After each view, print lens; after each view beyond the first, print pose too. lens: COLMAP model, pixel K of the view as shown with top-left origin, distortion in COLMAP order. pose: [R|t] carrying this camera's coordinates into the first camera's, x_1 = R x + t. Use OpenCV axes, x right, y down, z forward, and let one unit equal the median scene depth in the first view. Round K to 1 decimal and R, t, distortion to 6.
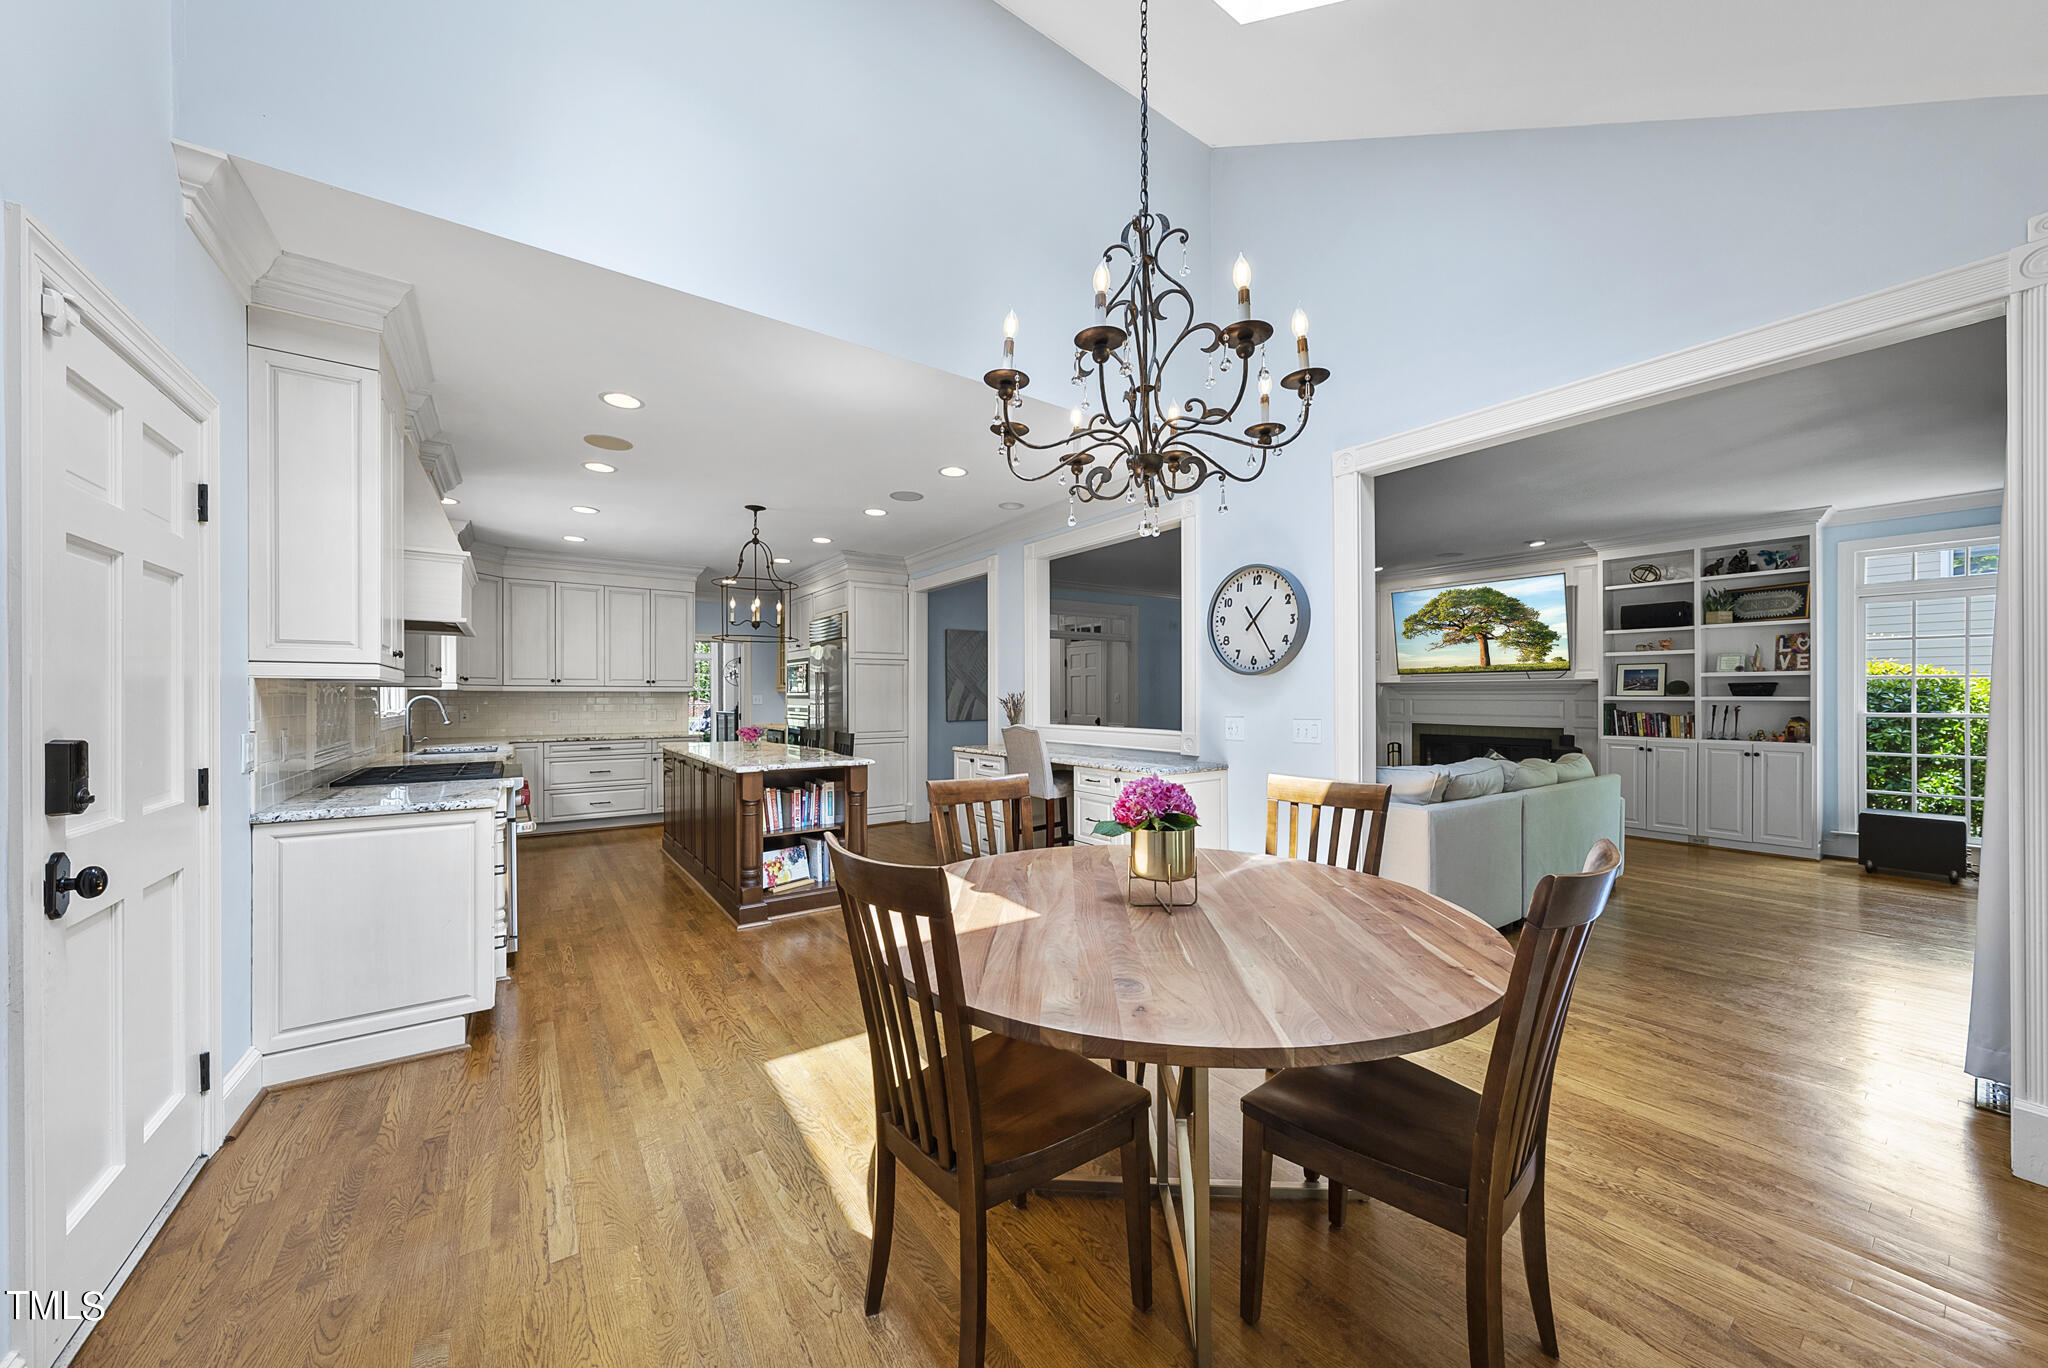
lens RADIAL K [[715.6, 0, 1025.2], [0, 715.6, 697.7], [0, 0, 1]] dist [0.000055, -0.000006]
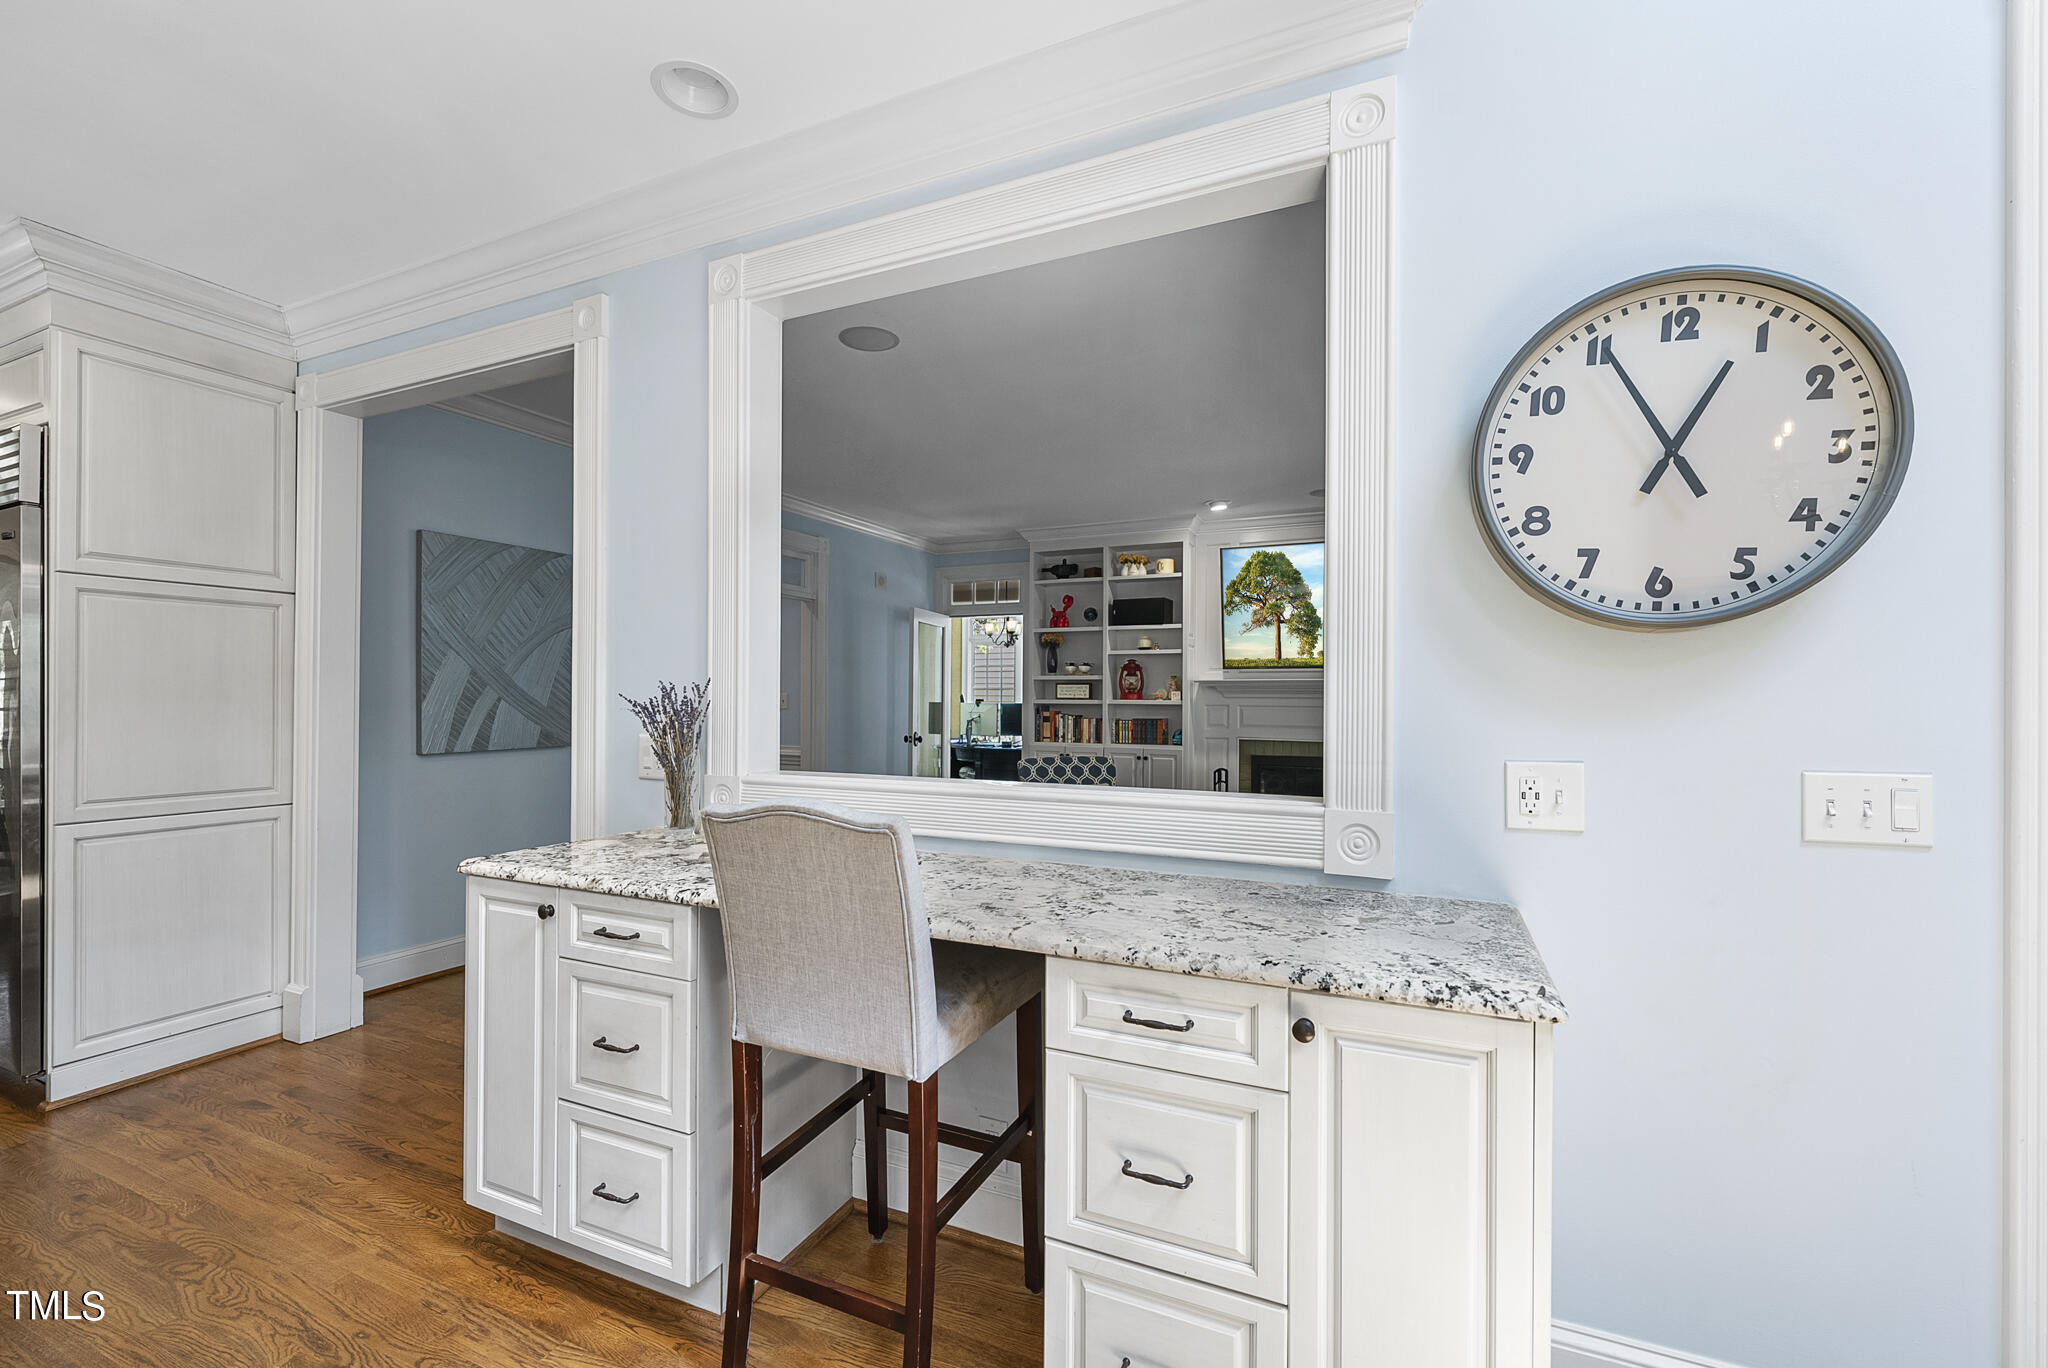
lens RADIAL K [[861.1, 0, 1021.1], [0, 861.1, 693.5], [0, 0, 1]] dist [-0.001374, -0.000326]
pose [[0.868170, 0.004719, 0.496244, -0.105822], [-0.002040, 0.999980, -0.005938, -0.000551], [-0.496262, 0.004143, 0.868163, 0.776422]]
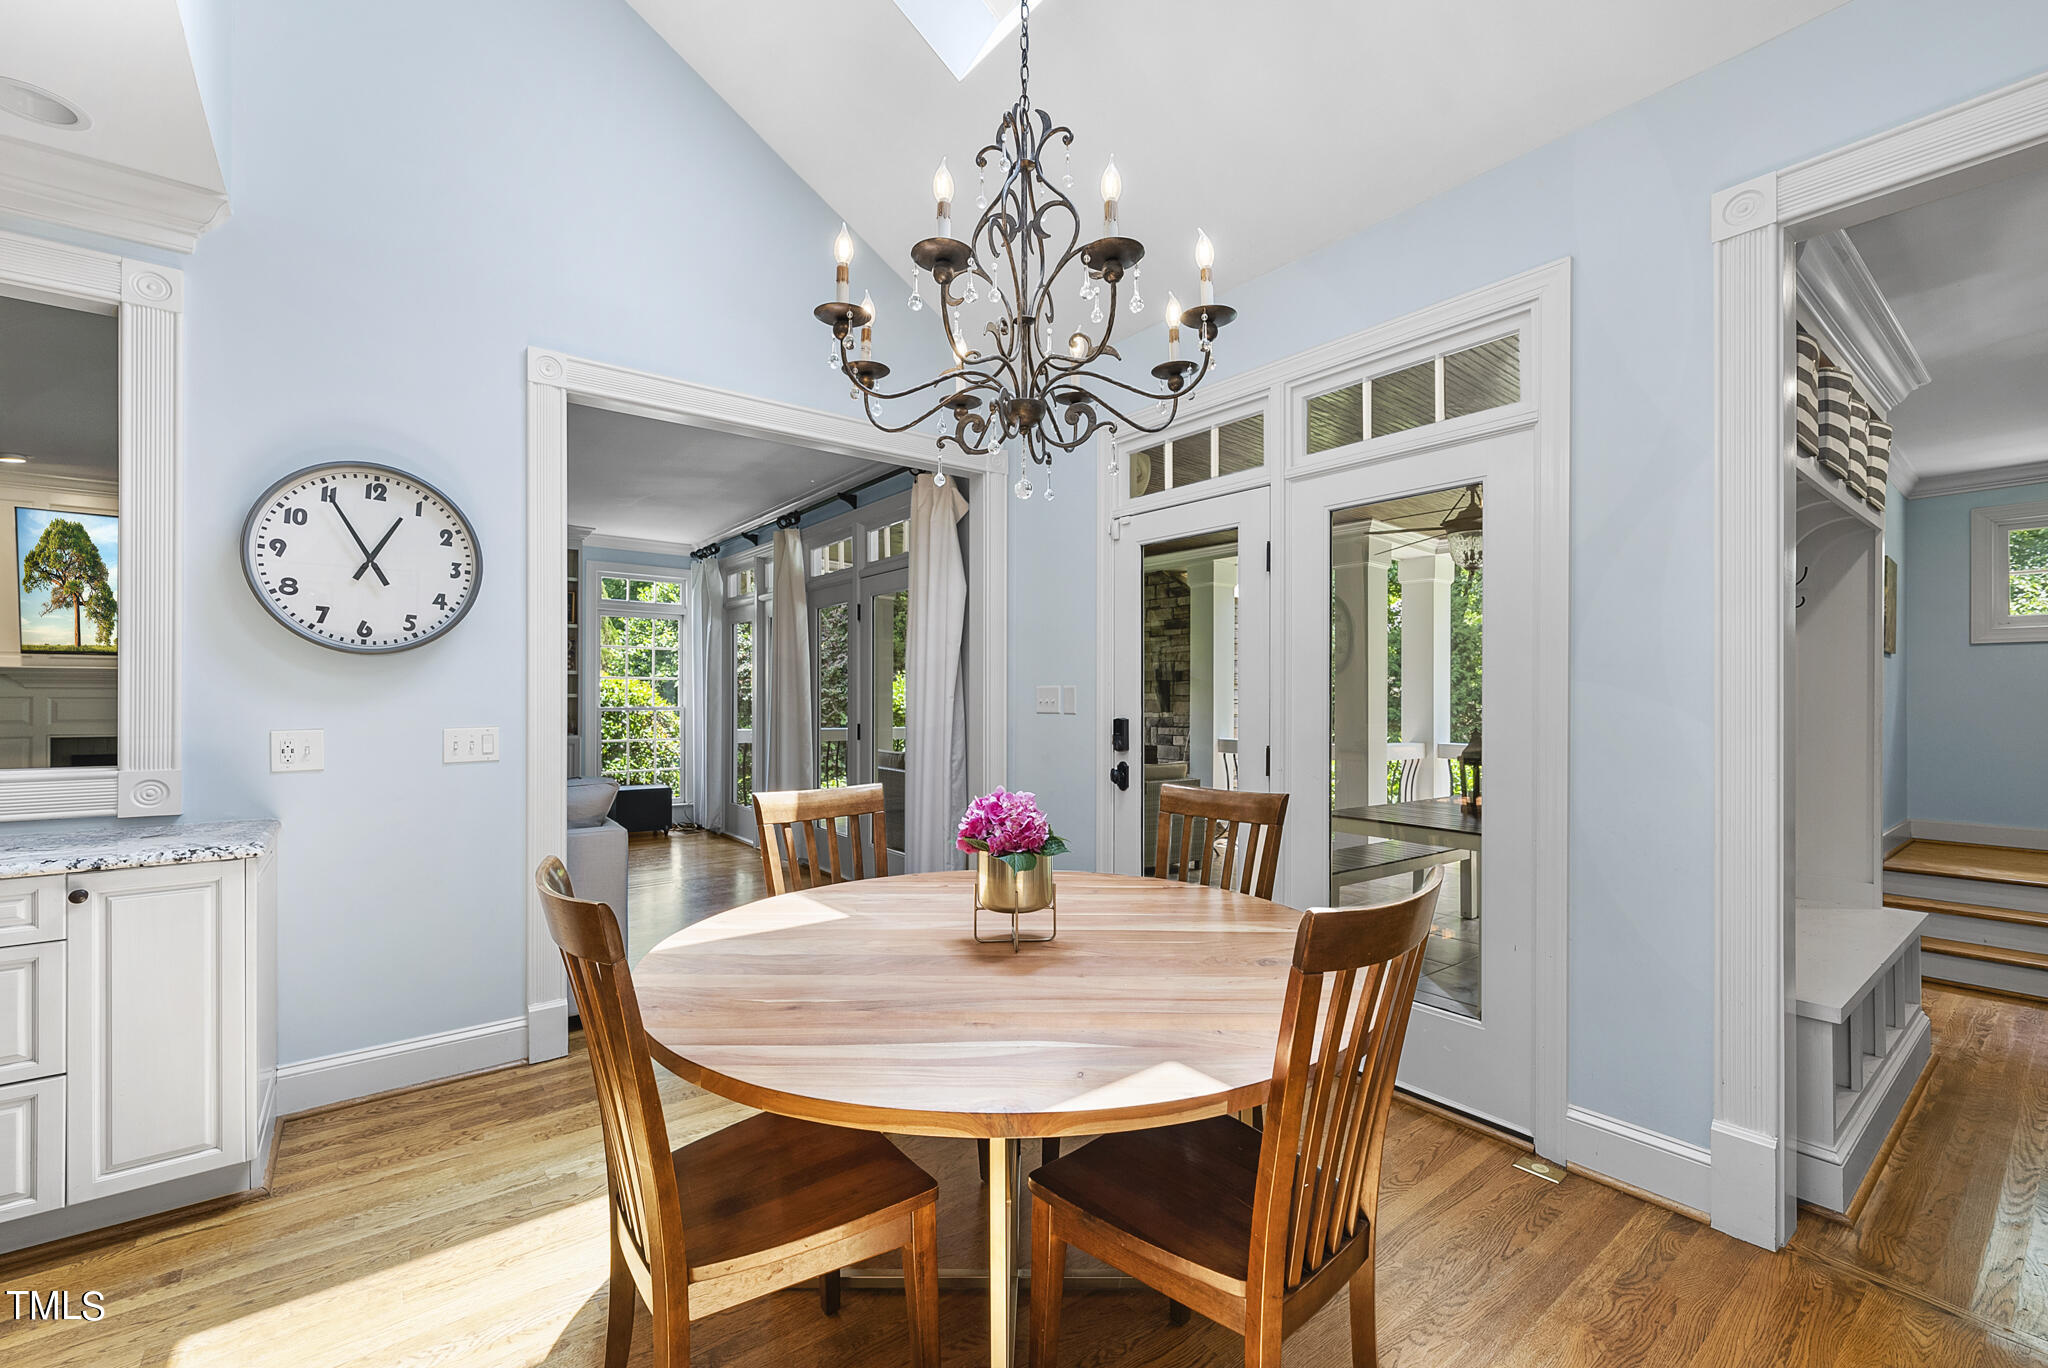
lens RADIAL K [[861.1, 0, 1034.1], [0, 861.1, 694.3], [0, 0, 1]] dist [-0.001374, -0.000326]
pose [[-0.043601, -0.002859, 0.999045, -0.379425], [-0.000587, 0.999996, 0.002836, -0.001812], [-0.999049, -0.000463, -0.043603, 0.470128]]
